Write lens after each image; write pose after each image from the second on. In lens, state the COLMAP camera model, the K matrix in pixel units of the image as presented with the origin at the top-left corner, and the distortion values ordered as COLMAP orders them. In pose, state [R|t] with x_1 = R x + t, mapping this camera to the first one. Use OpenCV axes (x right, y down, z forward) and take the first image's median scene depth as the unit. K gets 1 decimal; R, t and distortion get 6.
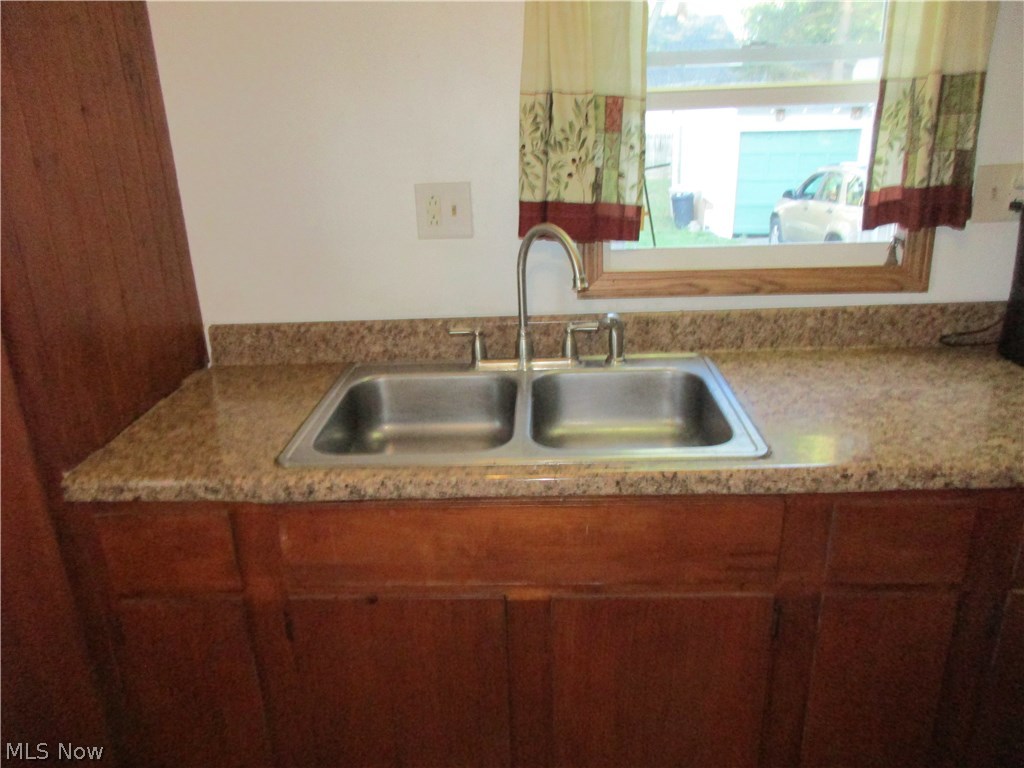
lens RADIAL K [[764.3, 0, 515.4], [0, 764.3, 382.1], [0, 0, 1]] dist [-0.005983, 0.009005]
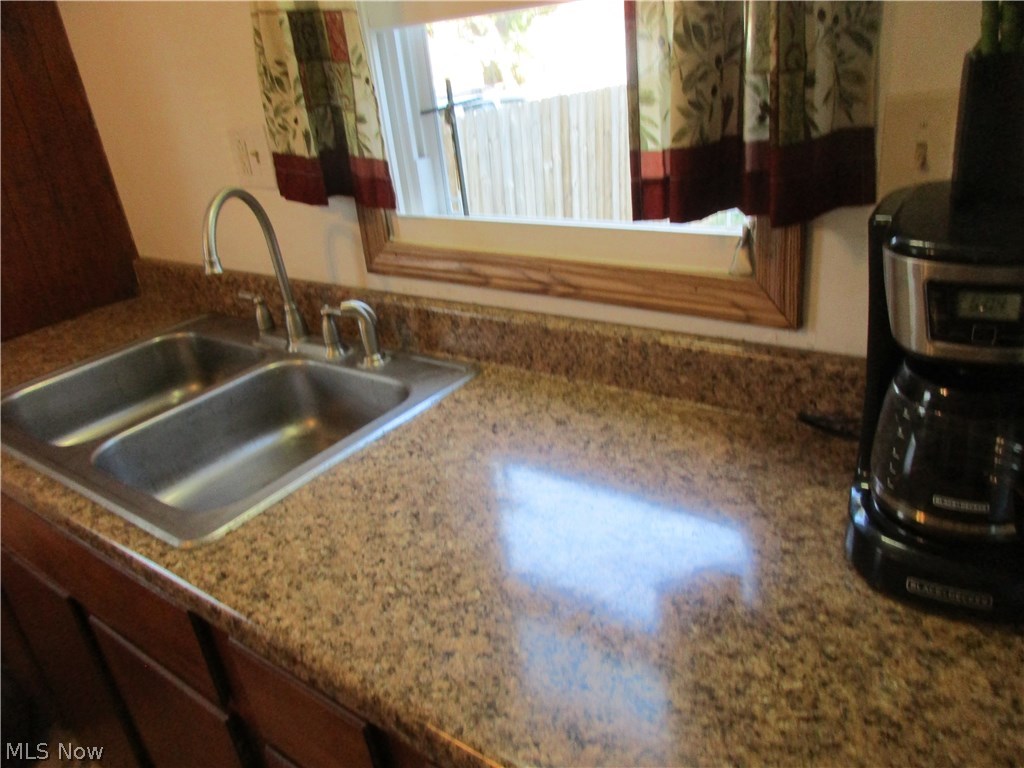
lens RADIAL K [[764.3, 0, 510.4], [0, 764.3, 384.6], [0, 0, 1]] dist [-0.005983, 0.009005]
pose [[0.820027, 0.190322, -0.539752, 0.672698], [-0.112862, 0.978344, 0.173506, -0.152349], [0.561086, -0.081362, 0.823749, 0.414190]]
